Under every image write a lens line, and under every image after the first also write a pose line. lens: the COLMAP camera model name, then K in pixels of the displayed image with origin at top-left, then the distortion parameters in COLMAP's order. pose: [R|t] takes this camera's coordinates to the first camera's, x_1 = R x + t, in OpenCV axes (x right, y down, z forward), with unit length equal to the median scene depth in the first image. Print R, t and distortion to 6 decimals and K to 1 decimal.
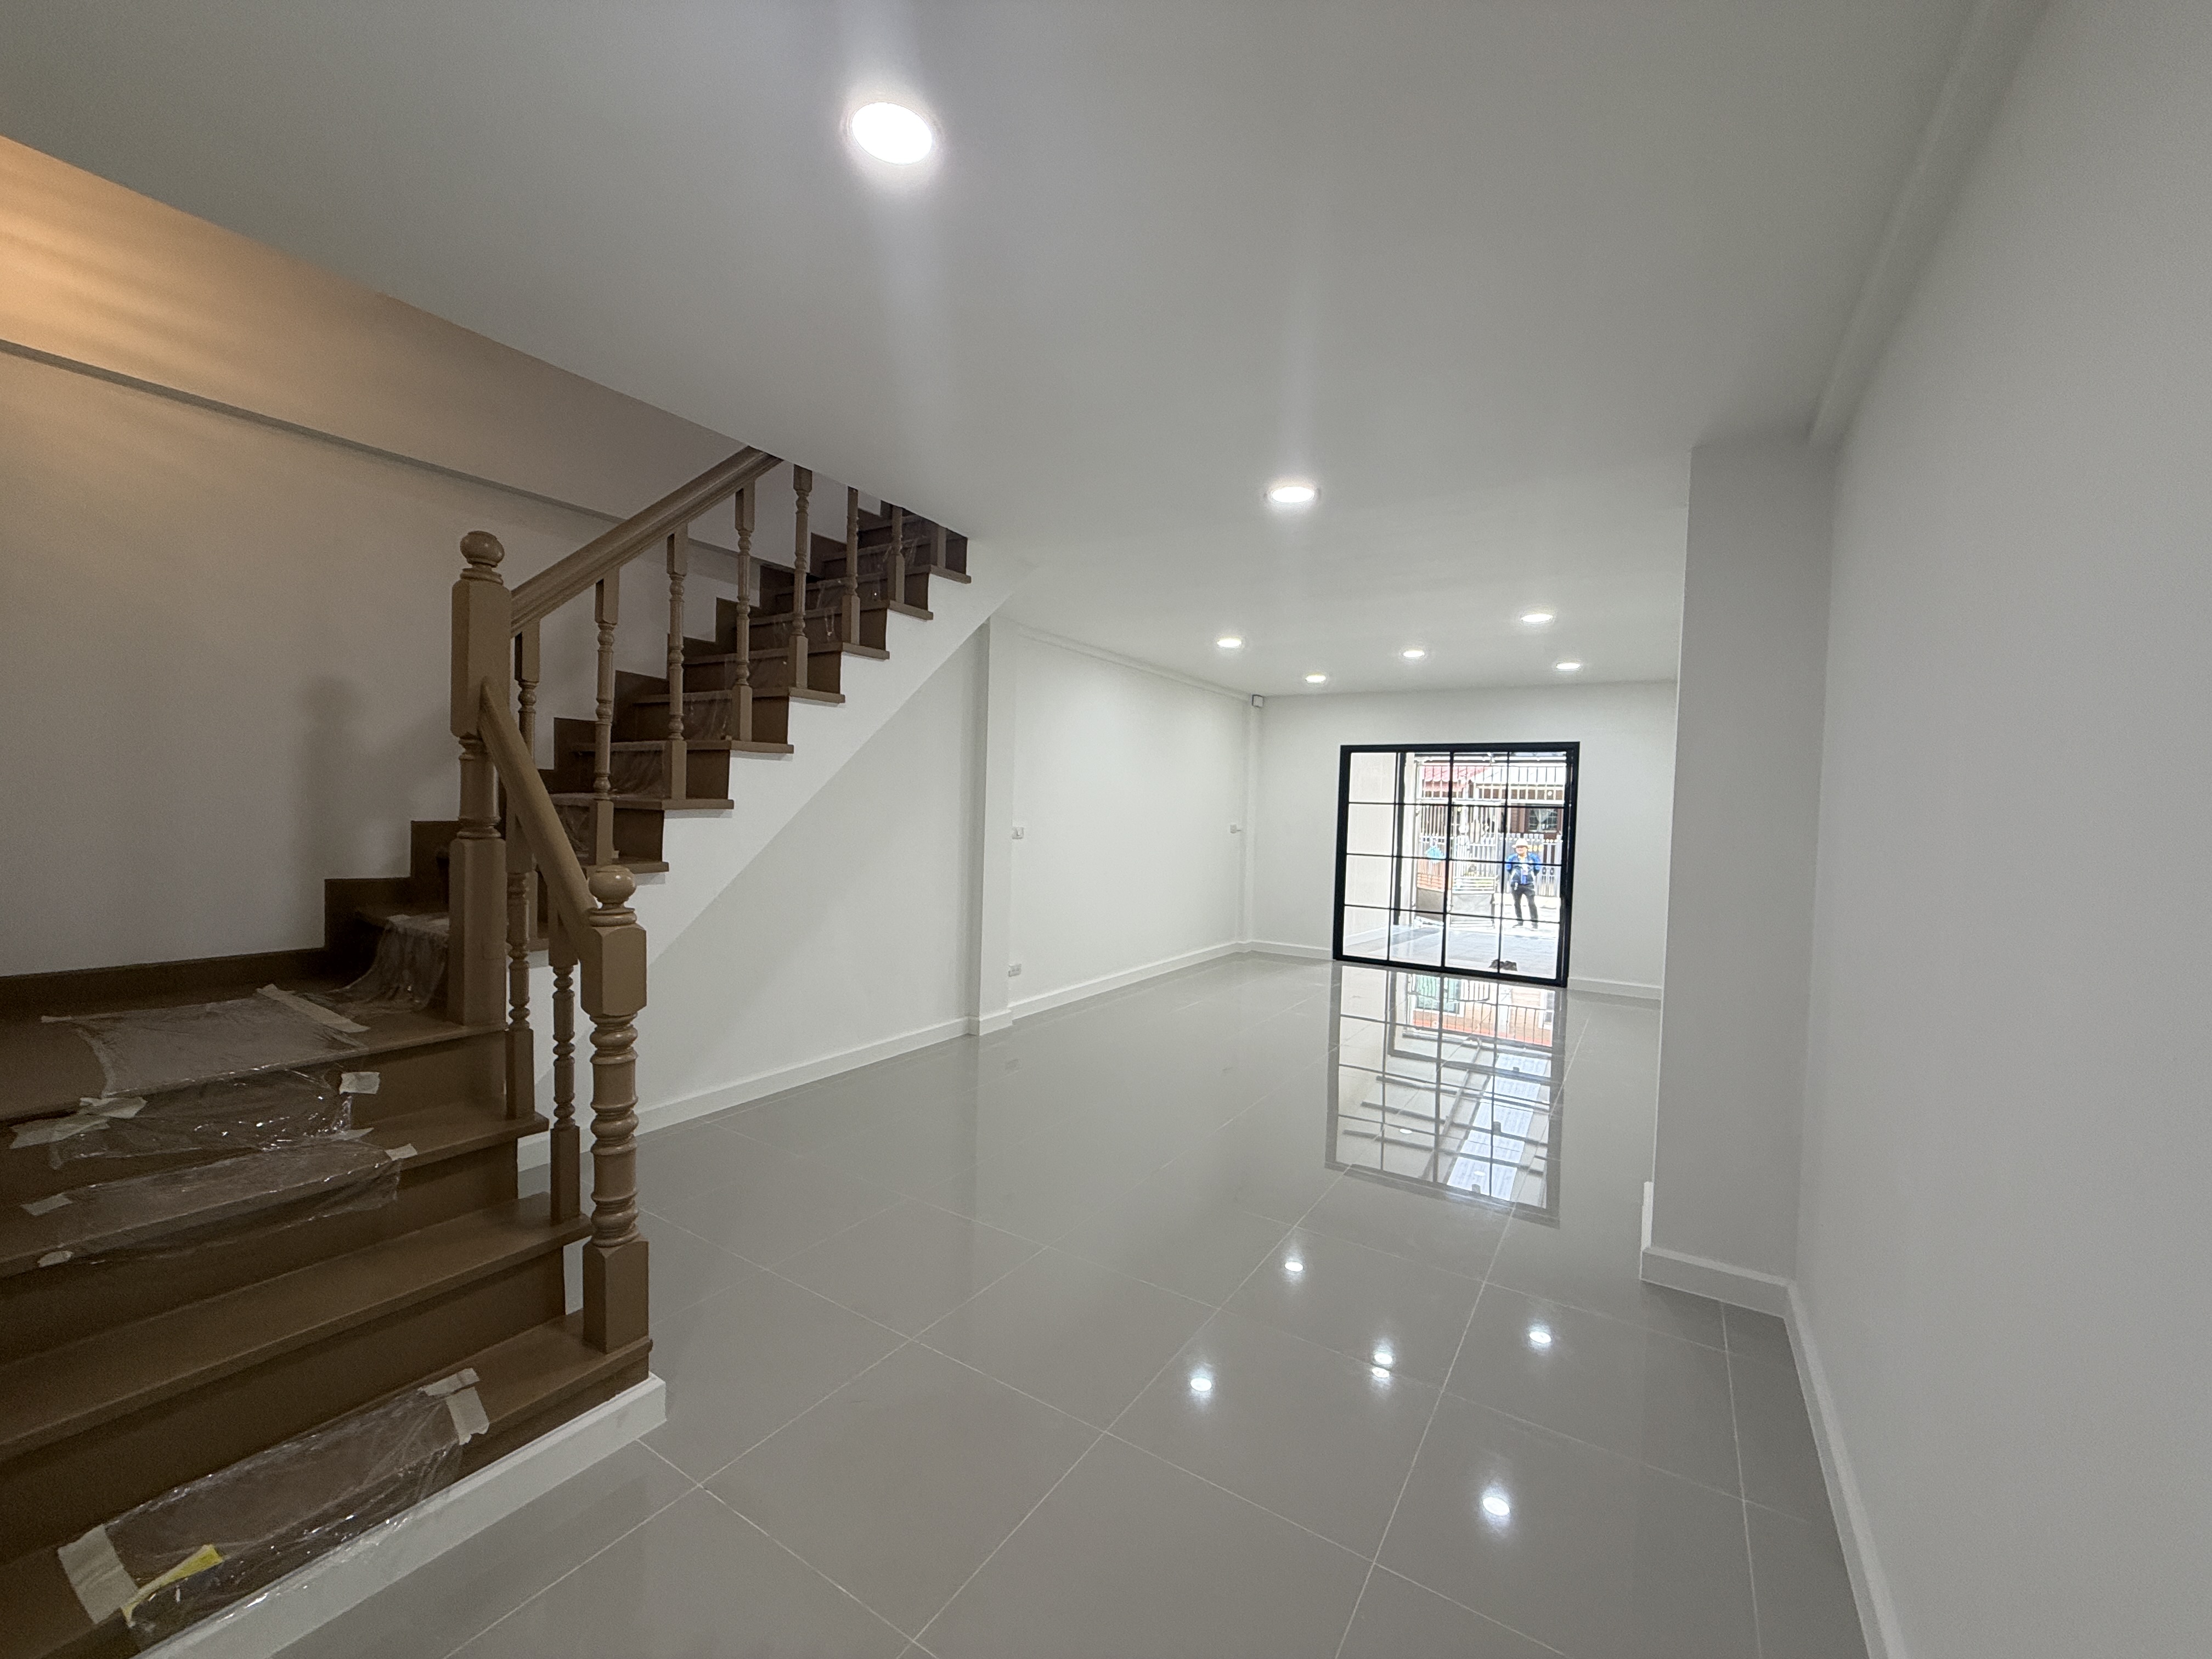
lens RADIAL K [[884.7, 0, 1101.9], [0, 884.7, 831.7], [0, 0, 1]] dist [-0.001164, 0.000268]
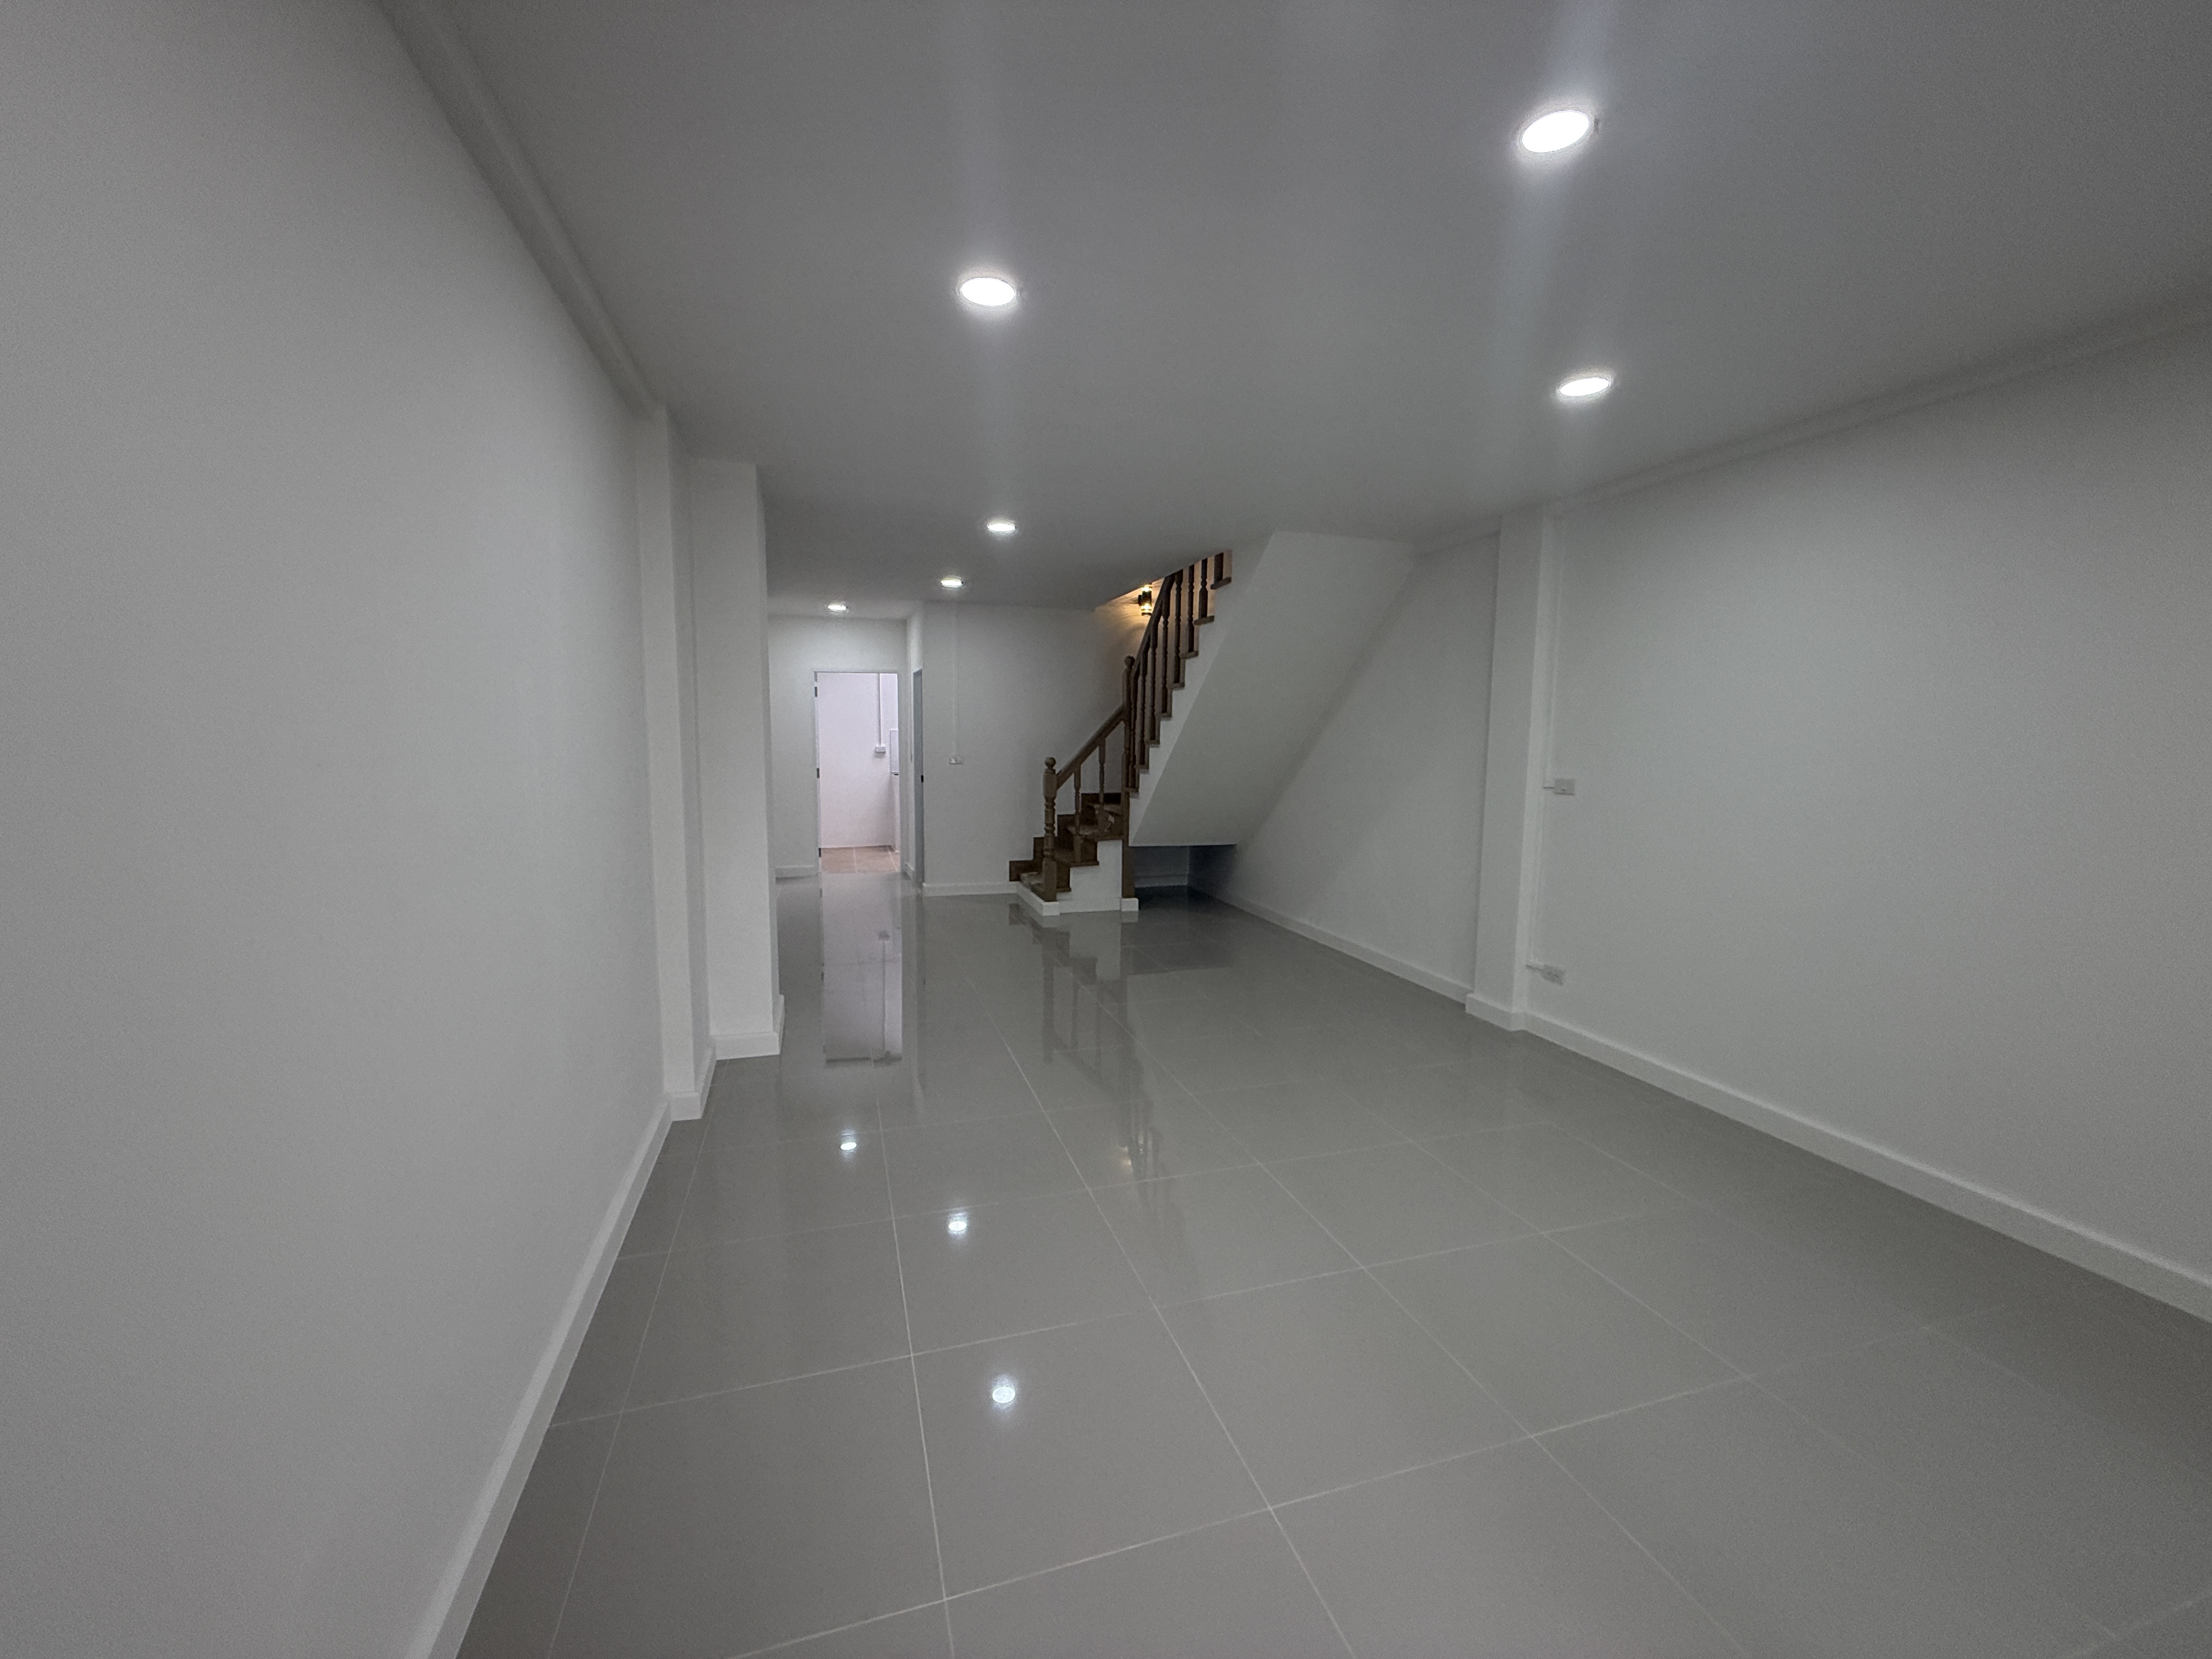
lens RADIAL K [[884.7, 0, 1101.9], [0, 884.7, 831.7], [0, 0, 1]] dist [-0.001164, 0.000268]
pose [[-0.644116, 0.039821, -0.763890, 1.244617], [-0.061687, 0.992687, 0.103762, -0.022985], [0.762436, 0.113957, -0.636950, 2.090537]]
